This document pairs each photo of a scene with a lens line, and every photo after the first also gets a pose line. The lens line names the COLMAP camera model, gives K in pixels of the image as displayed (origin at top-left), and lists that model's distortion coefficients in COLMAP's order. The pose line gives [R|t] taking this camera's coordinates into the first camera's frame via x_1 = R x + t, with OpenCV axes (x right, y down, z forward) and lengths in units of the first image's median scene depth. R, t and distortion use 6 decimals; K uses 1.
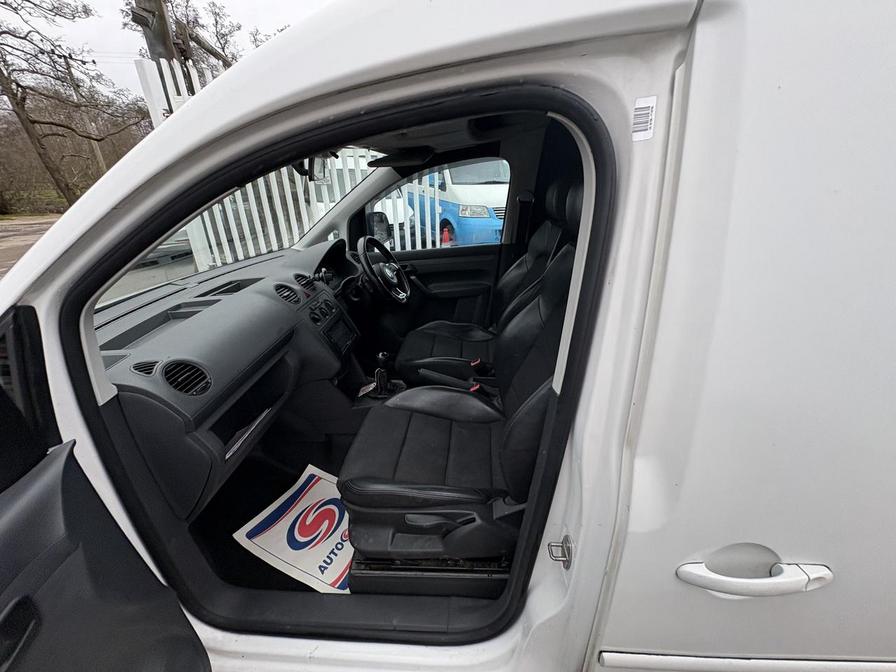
lens RADIAL K [[356.7, 0, 446.1], [0, 356.7, 337.2], [0, 0, 1]] dist [-0.003436, 0.000606]
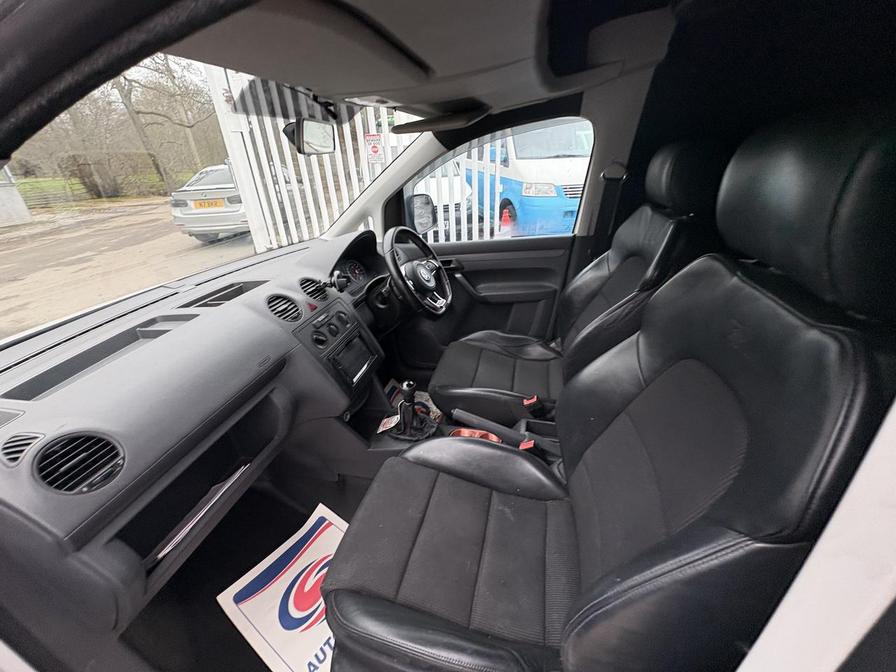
lens RADIAL K [[356.7, 0, 444.7], [0, 356.7, 335.4], [0, 0, 1]] dist [-0.003436, 0.000606]
pose [[0.986027, 0.051662, -0.158372, 0.014069], [-0.043728, 0.997627, 0.053176, -0.079414], [0.160744, -0.045508, 0.985946, 0.200701]]
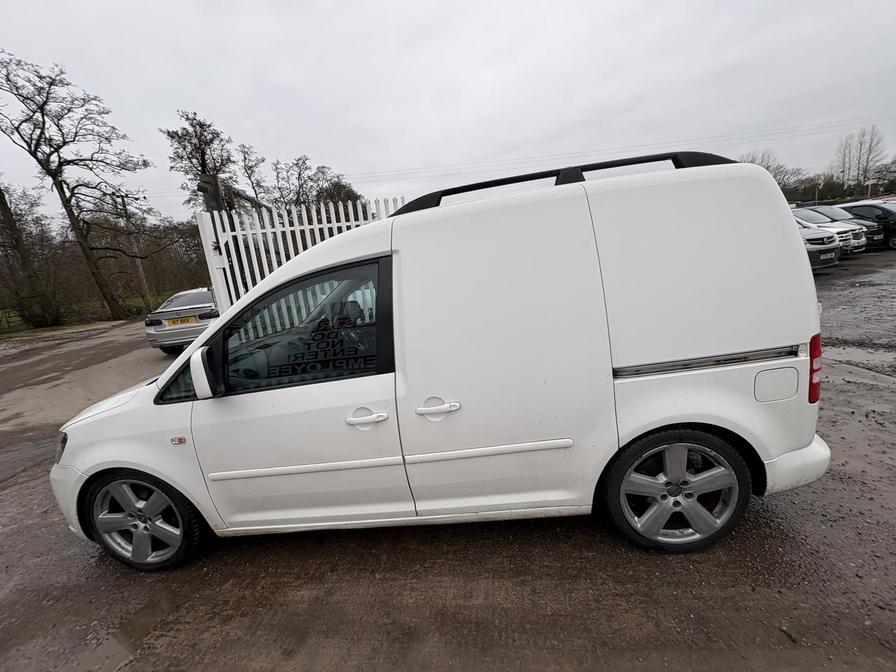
lens RADIAL K [[356.7, 0, 444.0], [0, 356.7, 334.5], [0, 0, 1]] dist [-0.003436, 0.000606]
pose [[0.996415, -0.080260, -0.026742, 0.289751], [0.072697, 0.974009, -0.214527, 0.197346], [0.043265, 0.211814, 0.976352, -0.593044]]
